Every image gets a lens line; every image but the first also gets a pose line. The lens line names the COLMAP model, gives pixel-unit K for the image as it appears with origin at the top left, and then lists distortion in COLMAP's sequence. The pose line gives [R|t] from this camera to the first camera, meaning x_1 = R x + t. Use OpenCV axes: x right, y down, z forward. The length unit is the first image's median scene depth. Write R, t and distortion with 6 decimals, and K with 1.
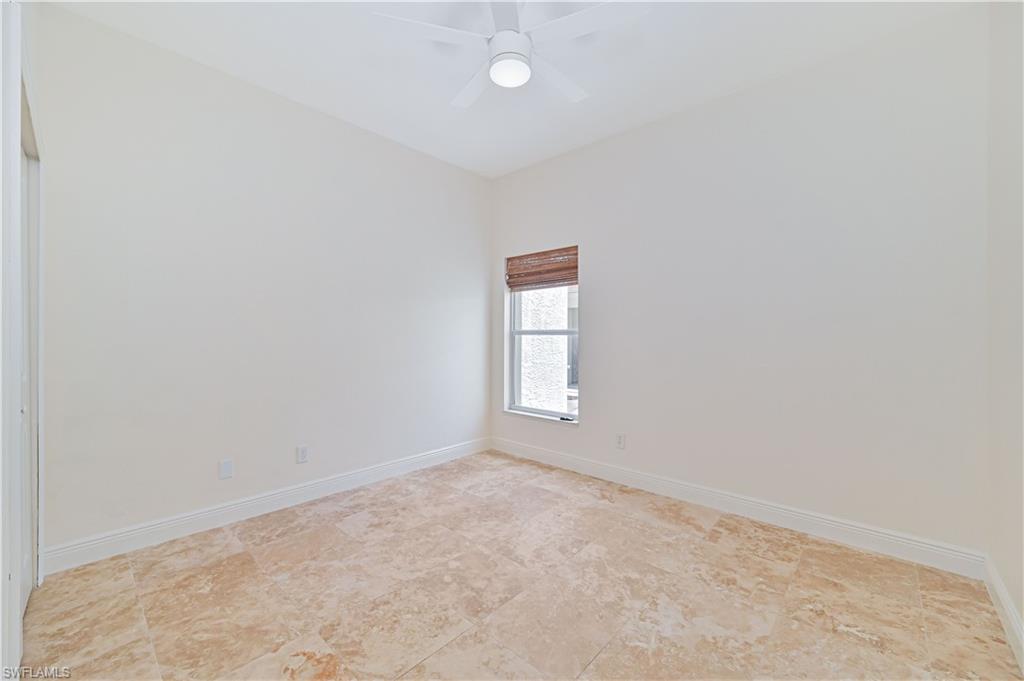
lens RADIAL K [[406.3, 0, 514.7], [0, 406.3, 338.5], [0, 0, 1]] dist [-0.002531, 0.000365]
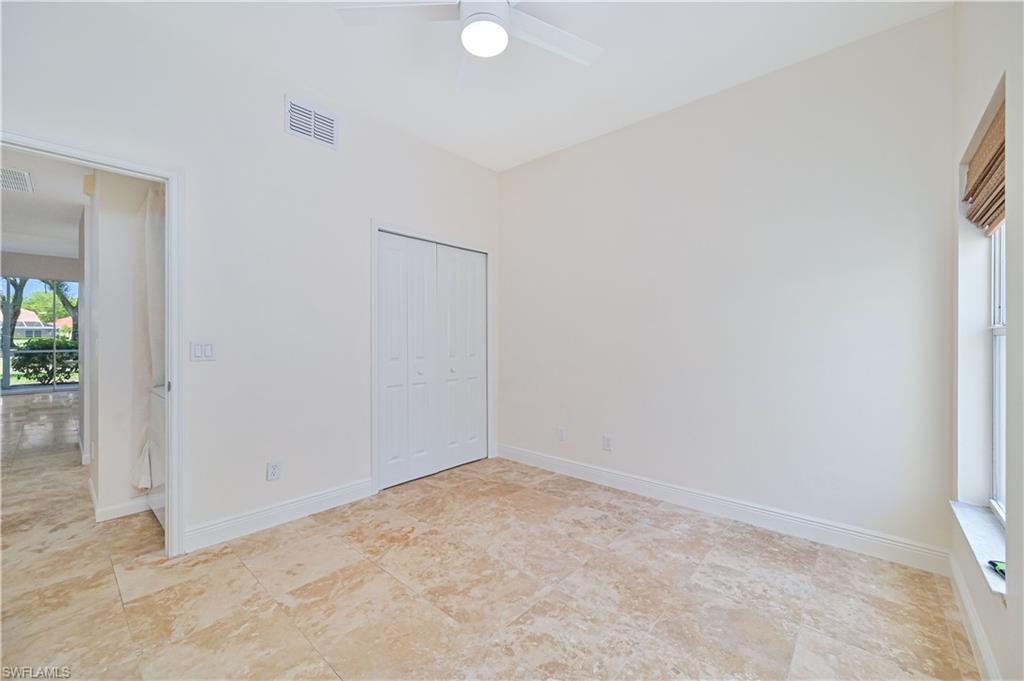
lens RADIAL K [[406.3, 0, 513.2], [0, 406.3, 338.8], [0, 0, 1]] dist [-0.002531, 0.000365]
pose [[0.019339, 0.003266, -0.999808, 0.668684], [-0.006459, 0.999974, 0.003142, -0.005297], [0.999792, 0.006397, 0.019359, 0.803381]]
